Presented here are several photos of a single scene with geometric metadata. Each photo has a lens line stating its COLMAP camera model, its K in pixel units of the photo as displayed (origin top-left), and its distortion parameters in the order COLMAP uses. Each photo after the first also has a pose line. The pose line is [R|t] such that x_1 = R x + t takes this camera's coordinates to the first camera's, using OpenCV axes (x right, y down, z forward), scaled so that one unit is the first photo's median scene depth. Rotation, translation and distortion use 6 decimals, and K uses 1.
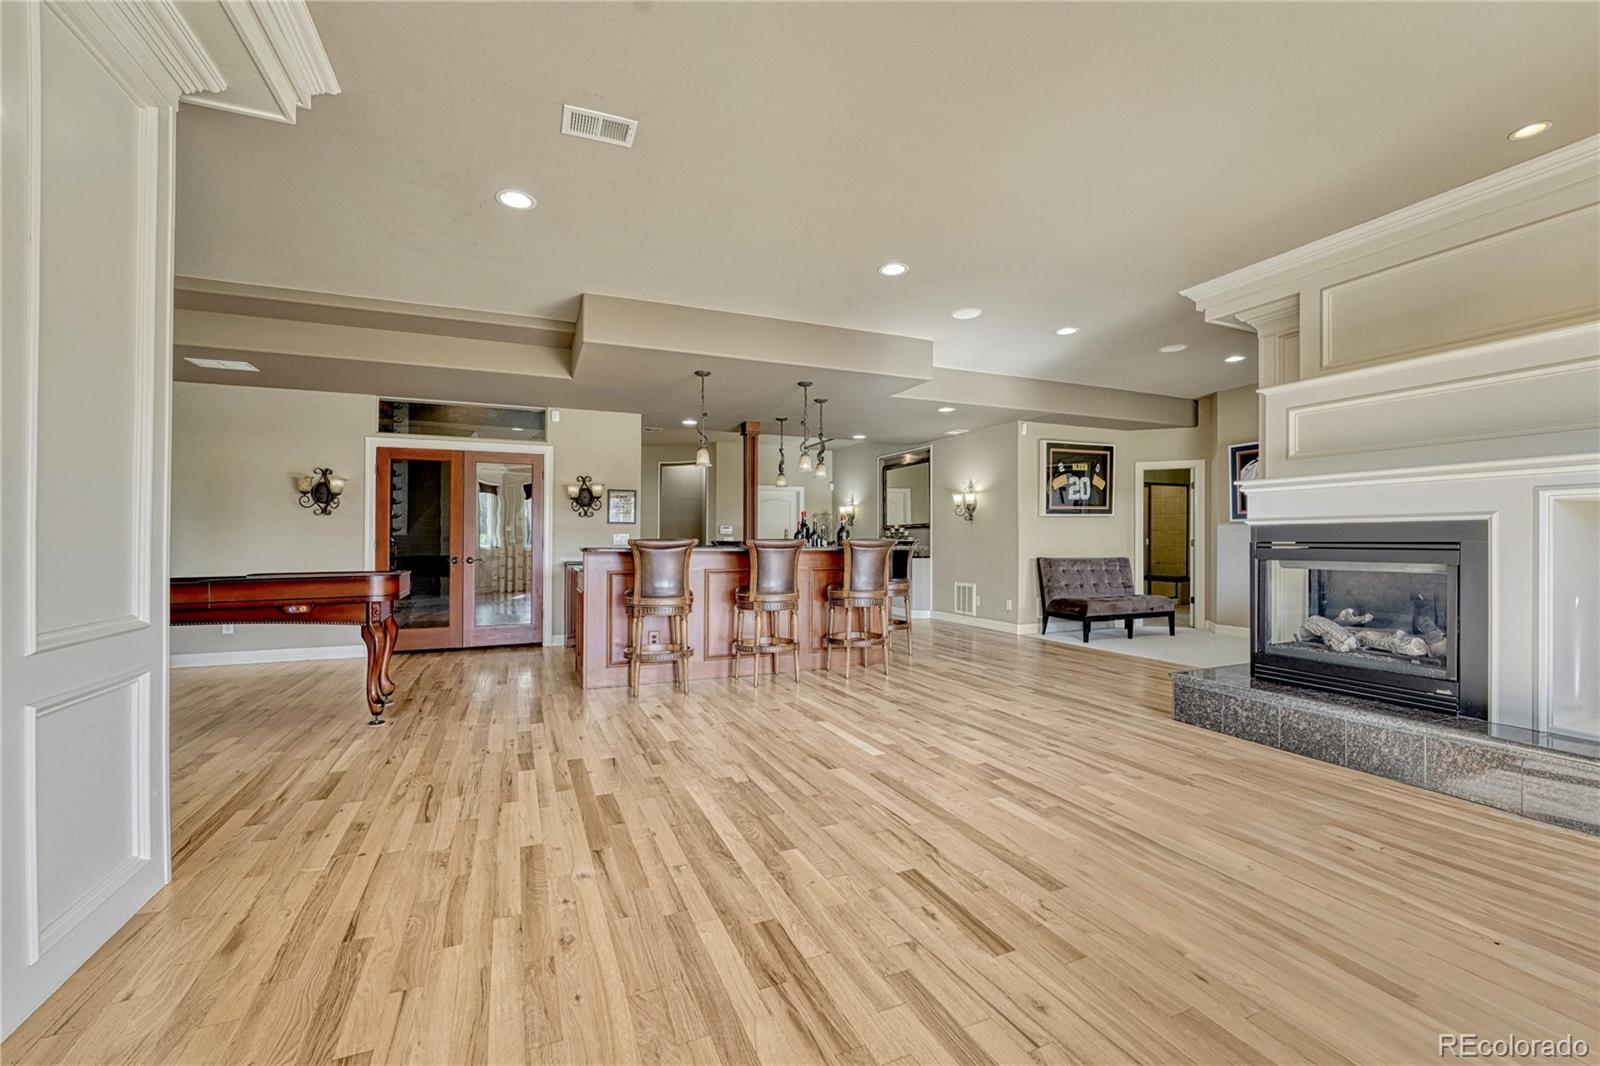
lens RADIAL K [[663.0, 0, 808.1], [0, 663.0, 540.2], [0, 0, 1]] dist [-0.011363, 0.001091]
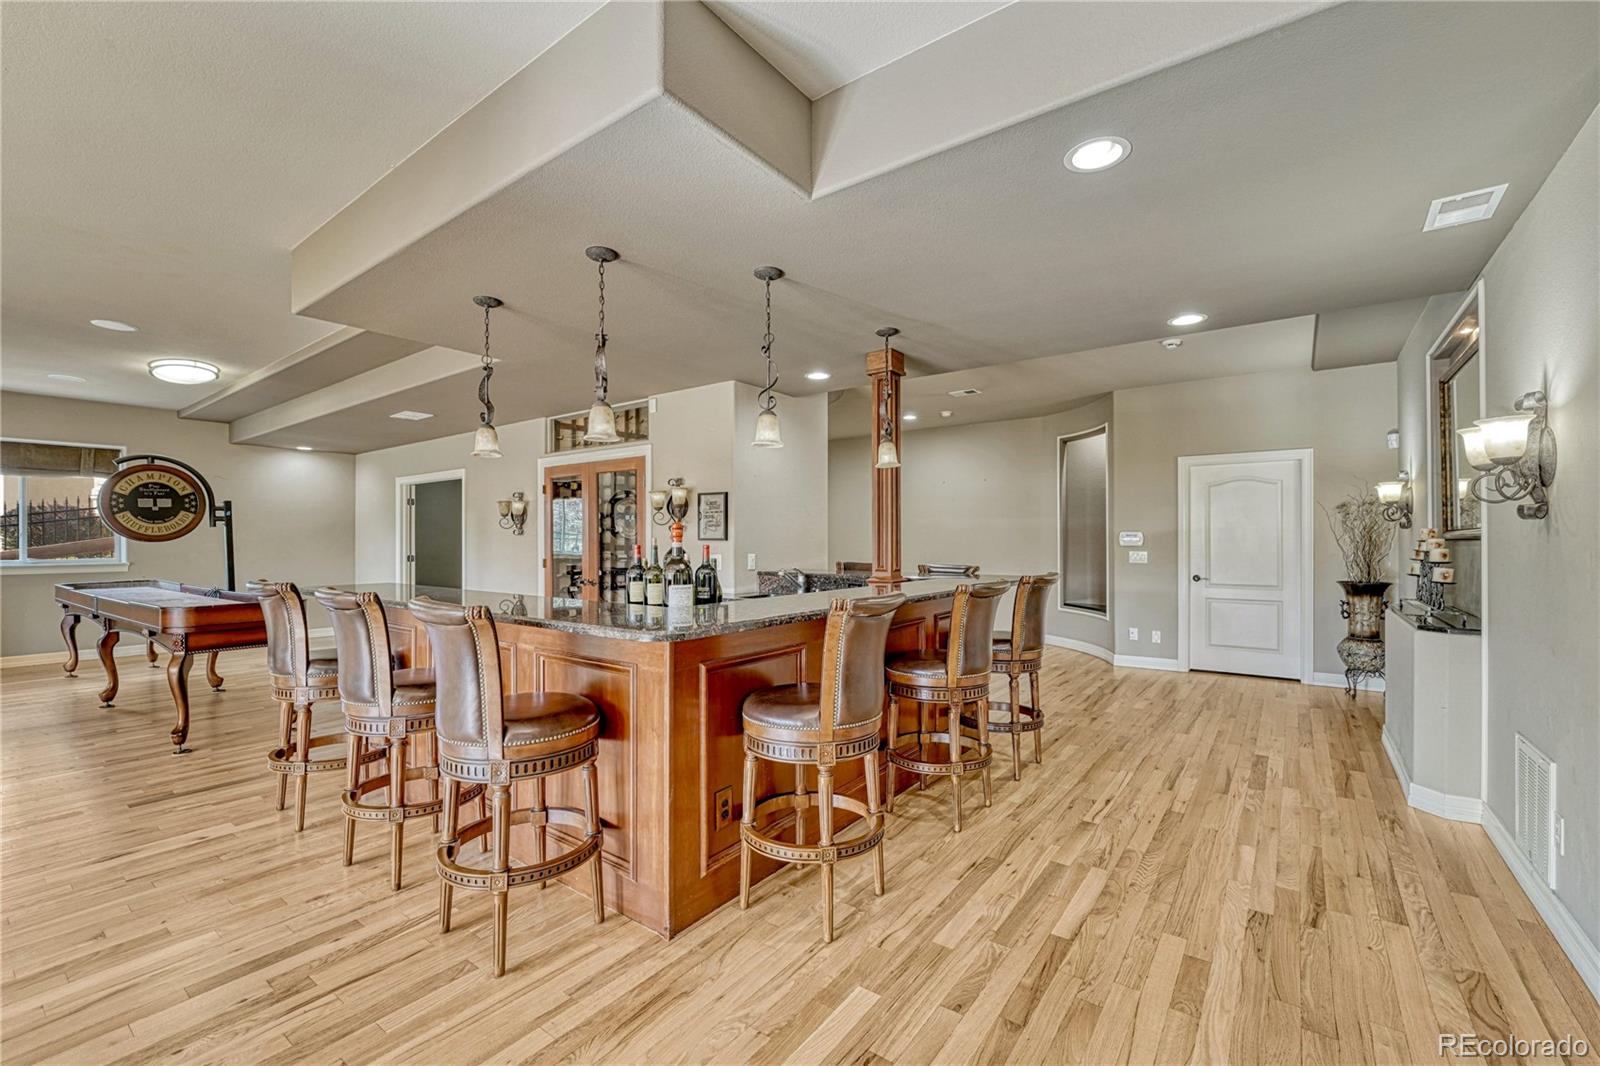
lens RADIAL K [[663.0, 0, 798.6], [0, 663.0, 534.7], [0, 0, 1]] dist [-0.011363, 0.001091]
pose [[0.500042, -0.004640, -0.865989, 0.713054], [0.002031, 0.999989, -0.004186, -0.050195], [0.865999, 0.000334, 0.500046, 1.340732]]
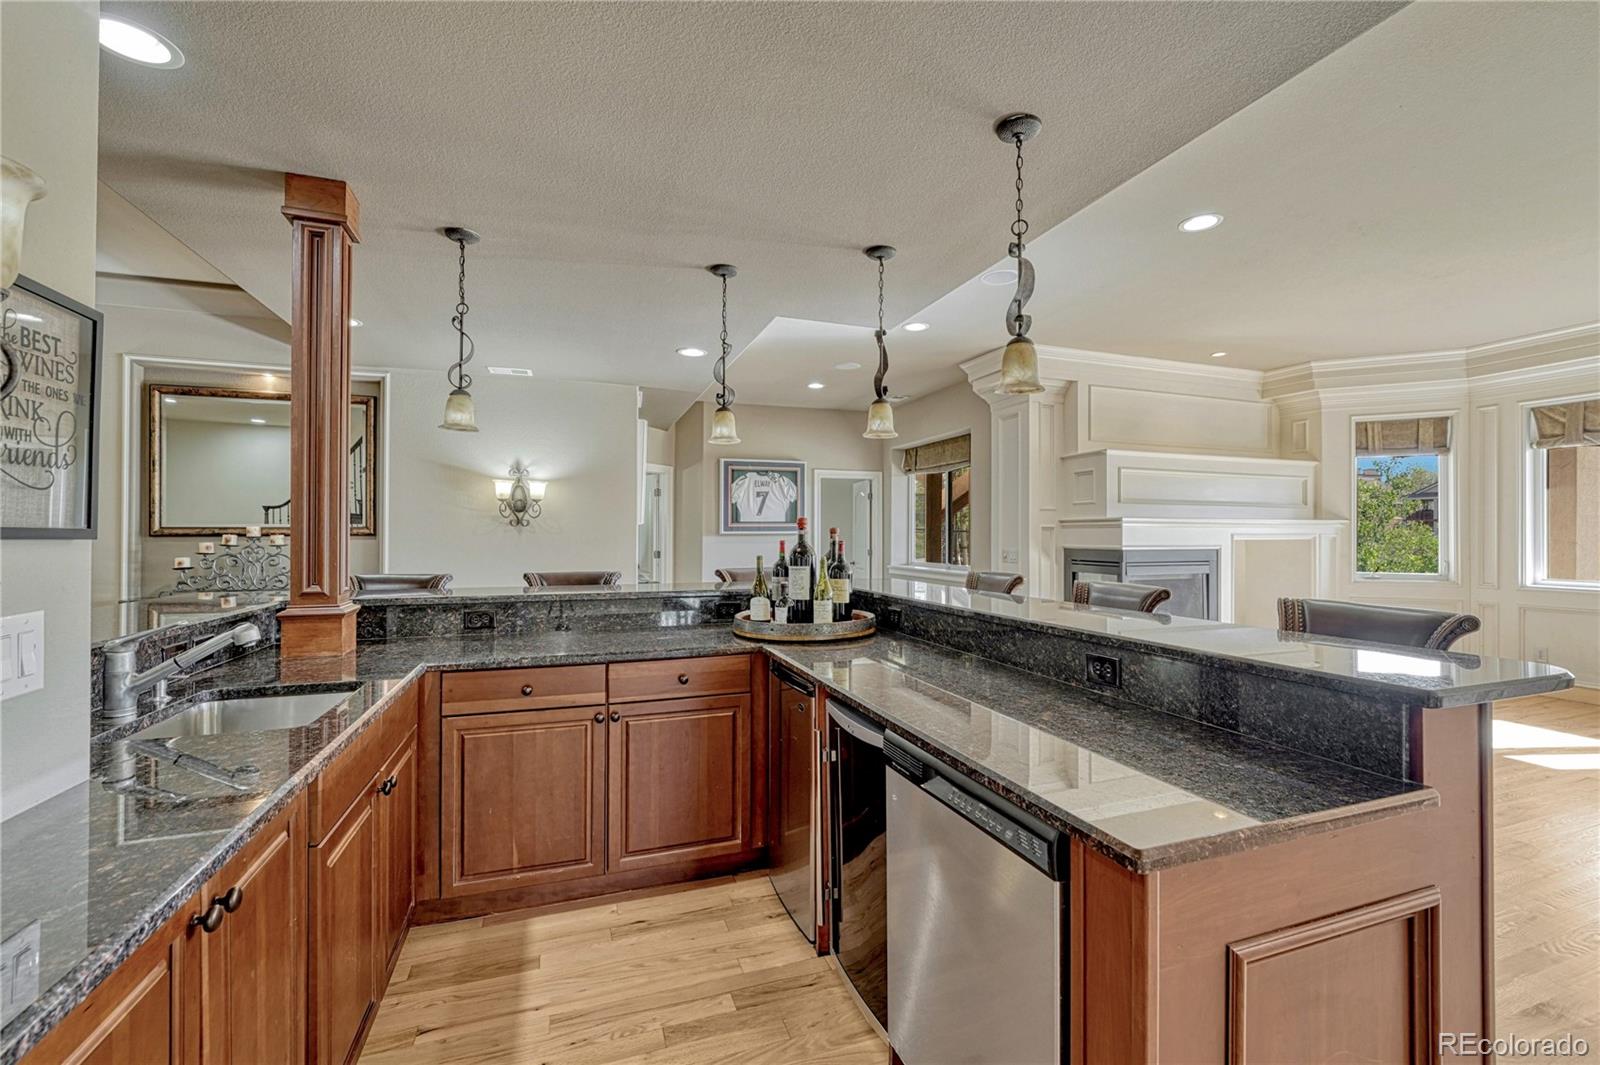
lens RADIAL K [[666.0, 0, 802.0], [0, 666.0, 527.8], [0, 0, 1]] dist [-0.014065, 0.000076]
pose [[0.059822, 0.008906, 0.998169, -0.715319], [-0.002410, 0.999959, -0.008778, -0.054803], [-0.998206, -0.001881, 0.059841, 1.575478]]
